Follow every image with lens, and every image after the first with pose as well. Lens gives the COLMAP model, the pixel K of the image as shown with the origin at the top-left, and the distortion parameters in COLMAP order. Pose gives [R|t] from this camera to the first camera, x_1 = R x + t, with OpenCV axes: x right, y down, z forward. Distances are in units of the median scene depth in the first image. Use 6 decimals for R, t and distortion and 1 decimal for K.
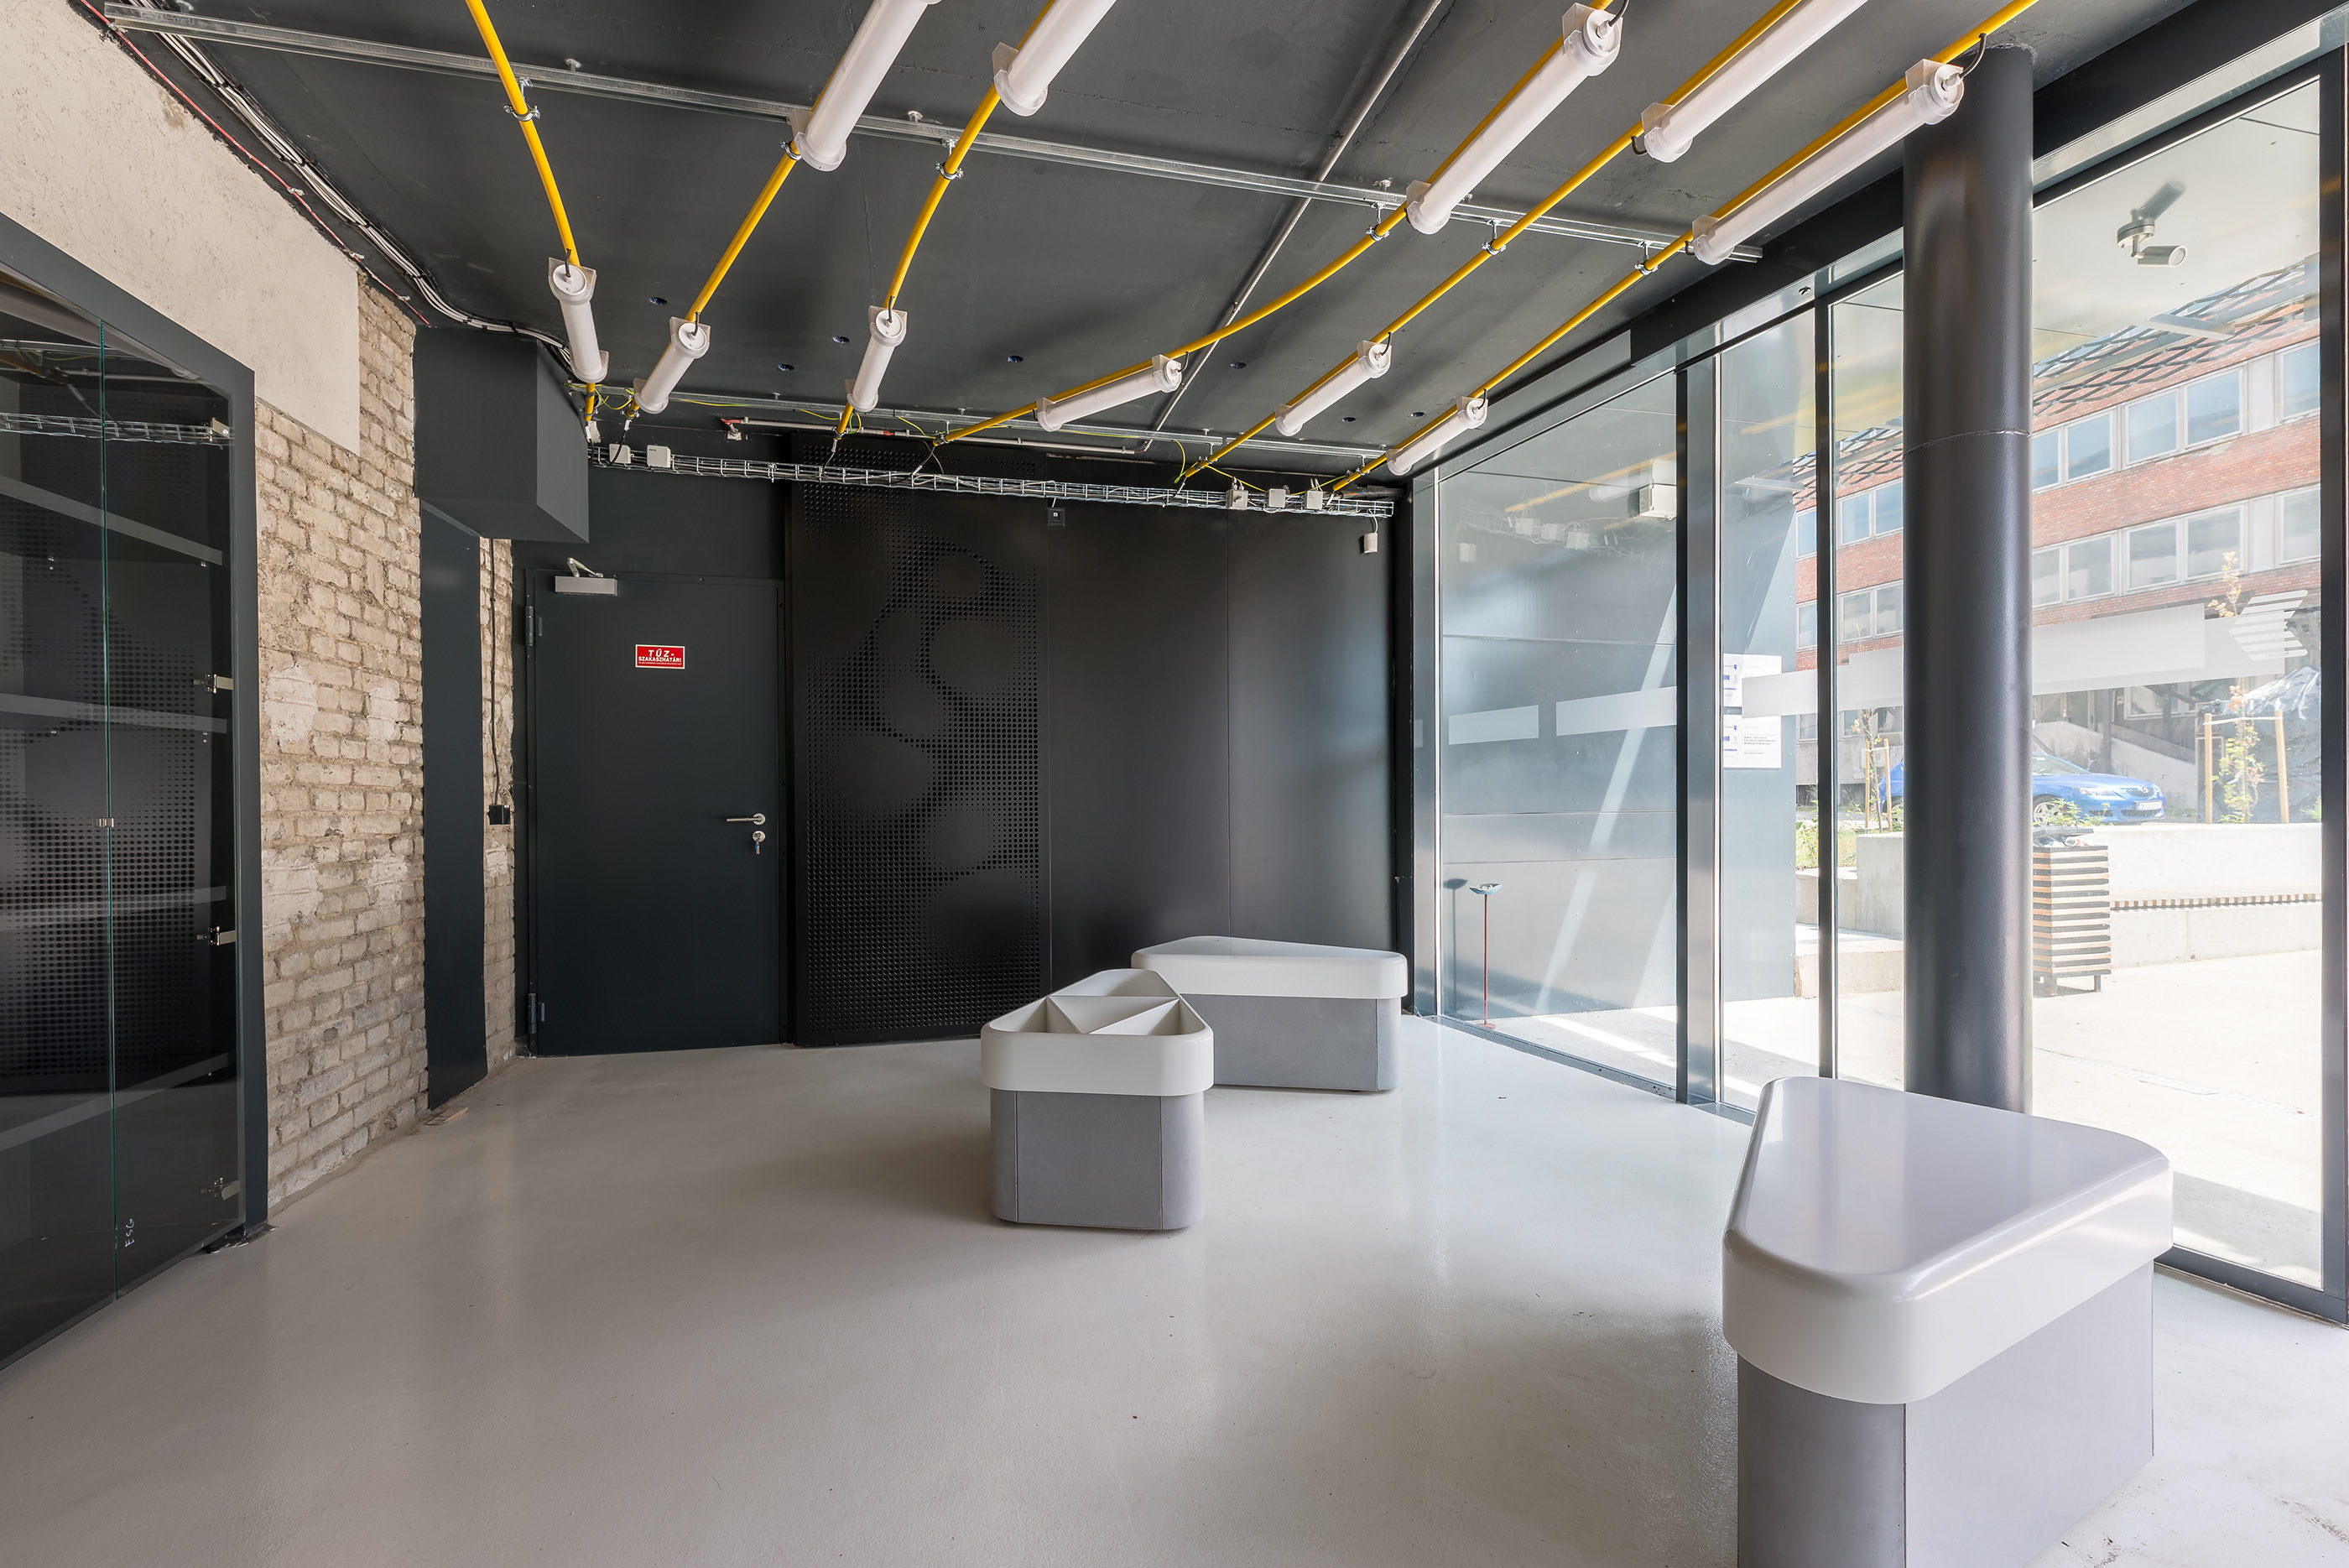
lens RADIAL K [[1008.2, 0, 1183.4], [0, 1008.2, 801.2], [0, 0, 1]] dist [0.001850, 0.000168]
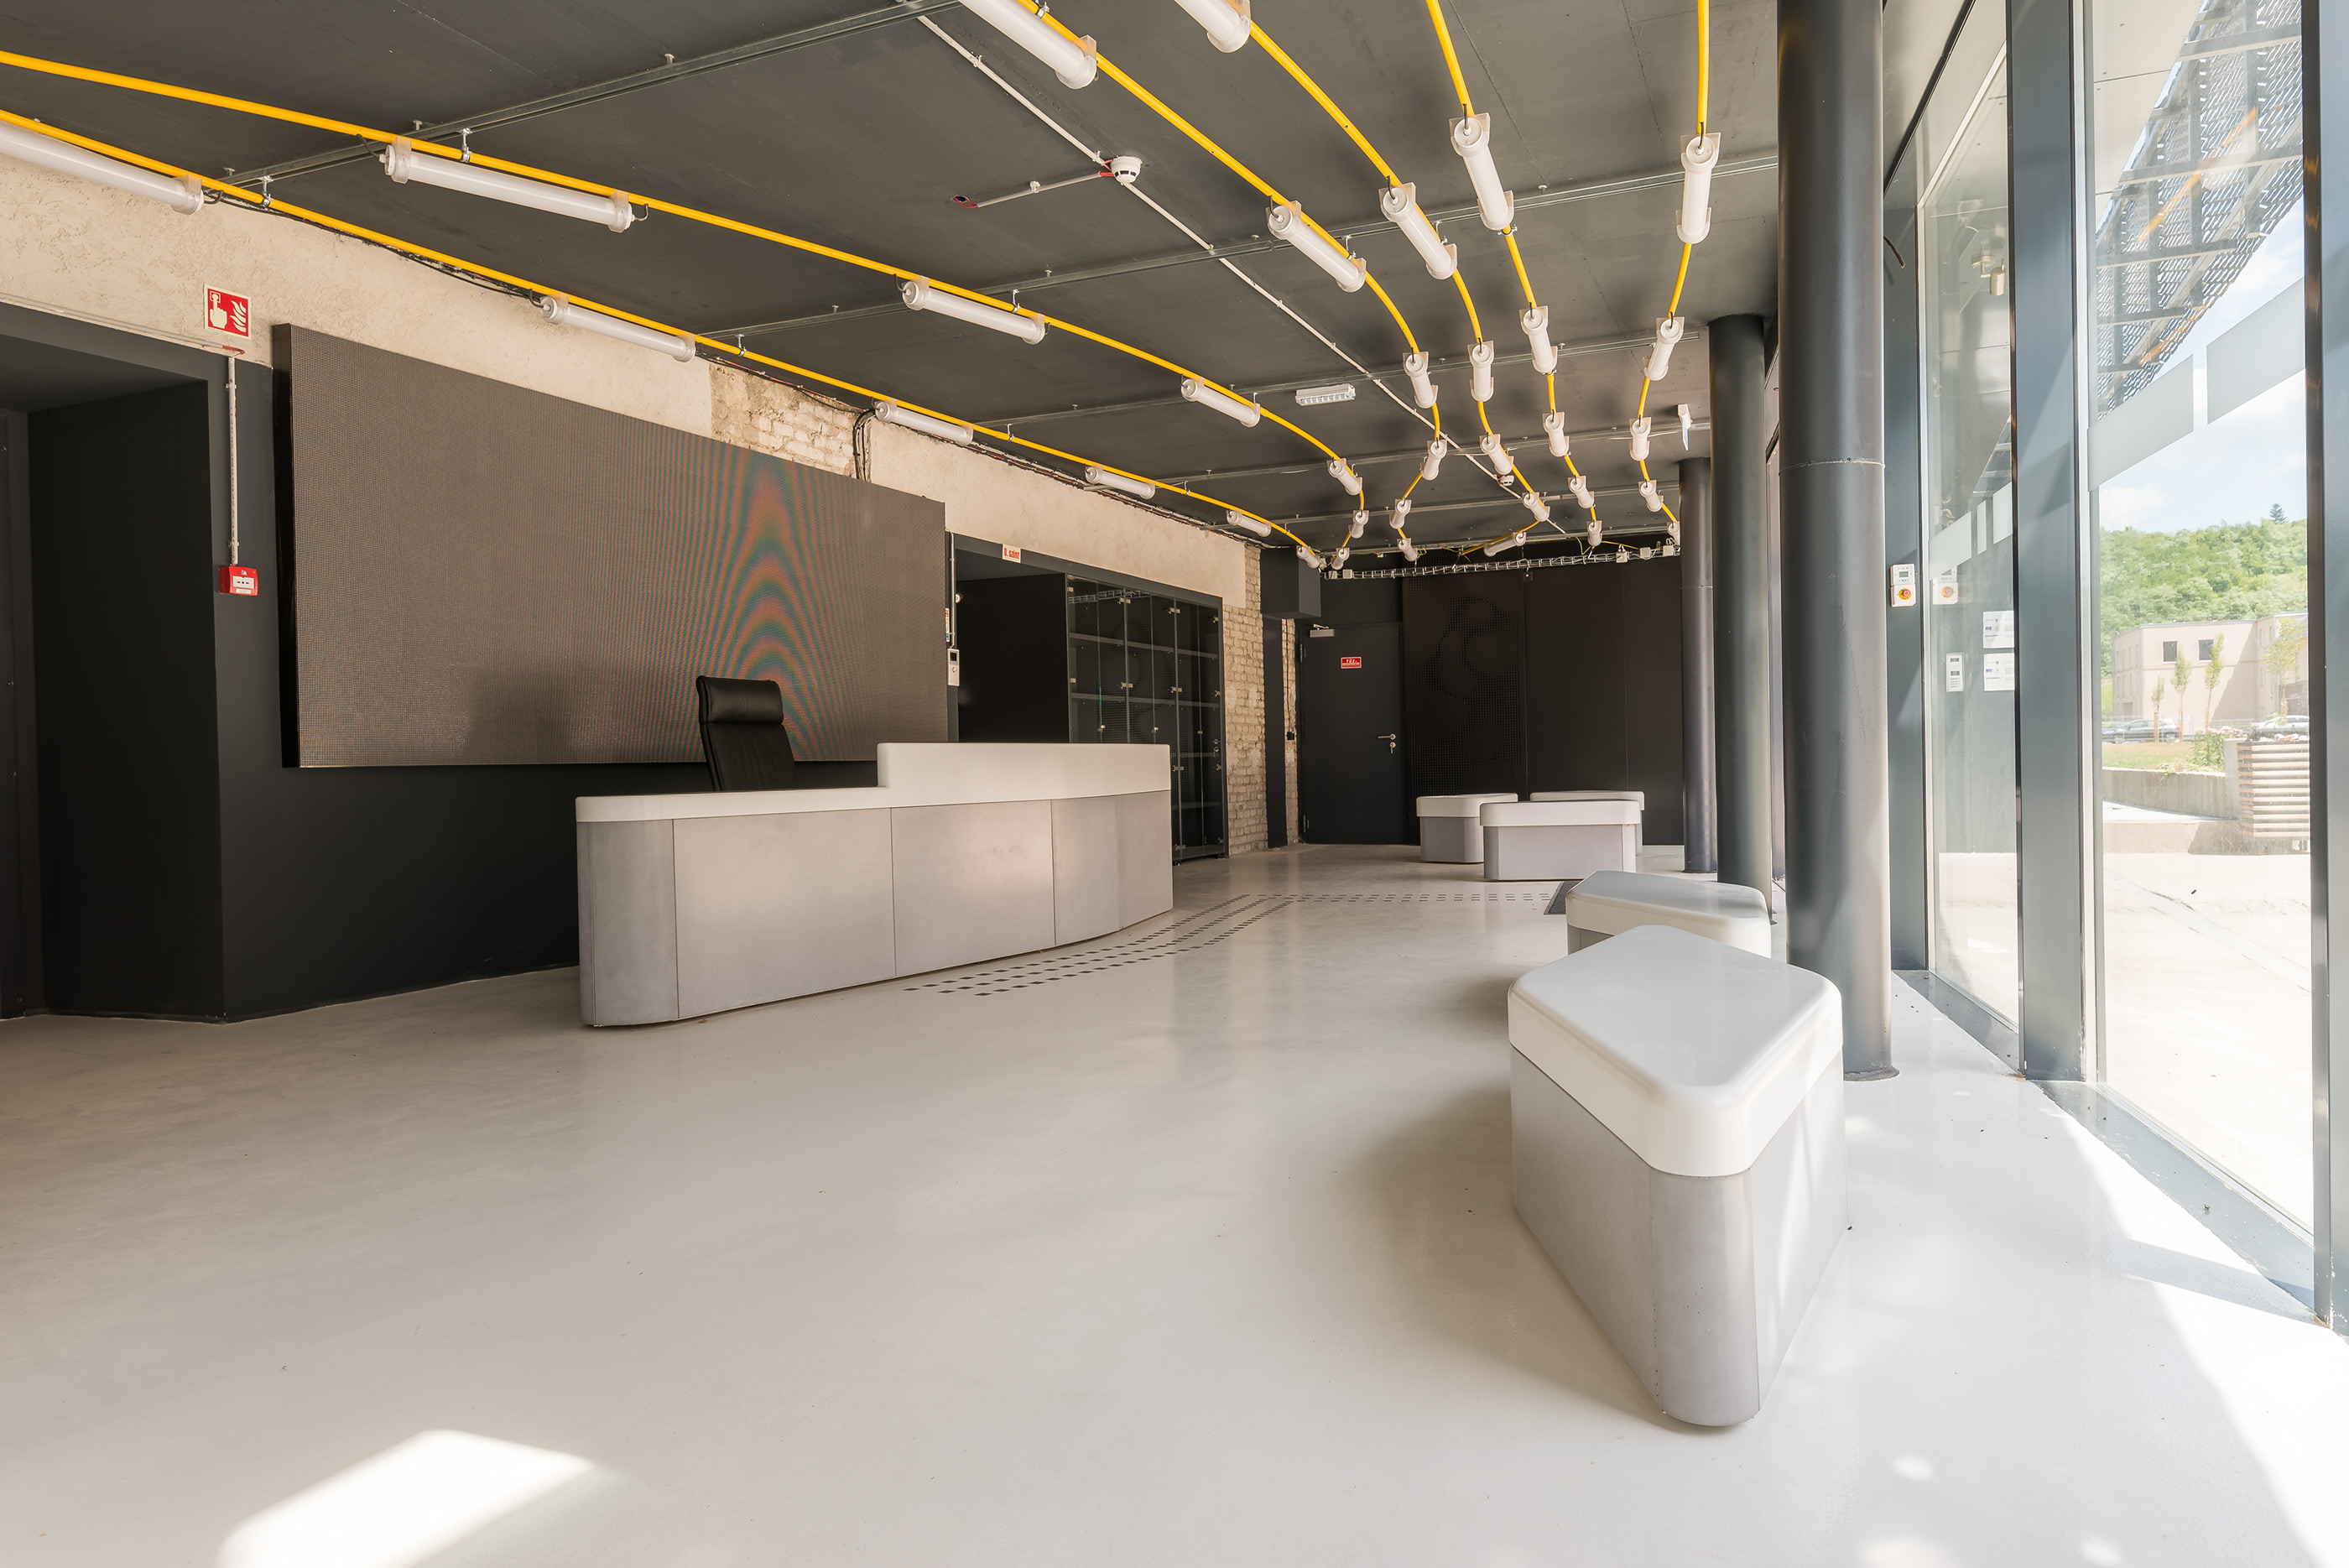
lens RADIAL K [[1583.9, 0, 1177.9], [0, 1583.9, 782.9], [0, 0, 1]] dist [-0.002967, -0.000398]
pose [[0.767878, -0.002579, -0.640591, 1.448064], [0.013730, 0.999828, 0.012433, 0.071558], [0.640449, -0.018342, 0.767781, -1.955096]]
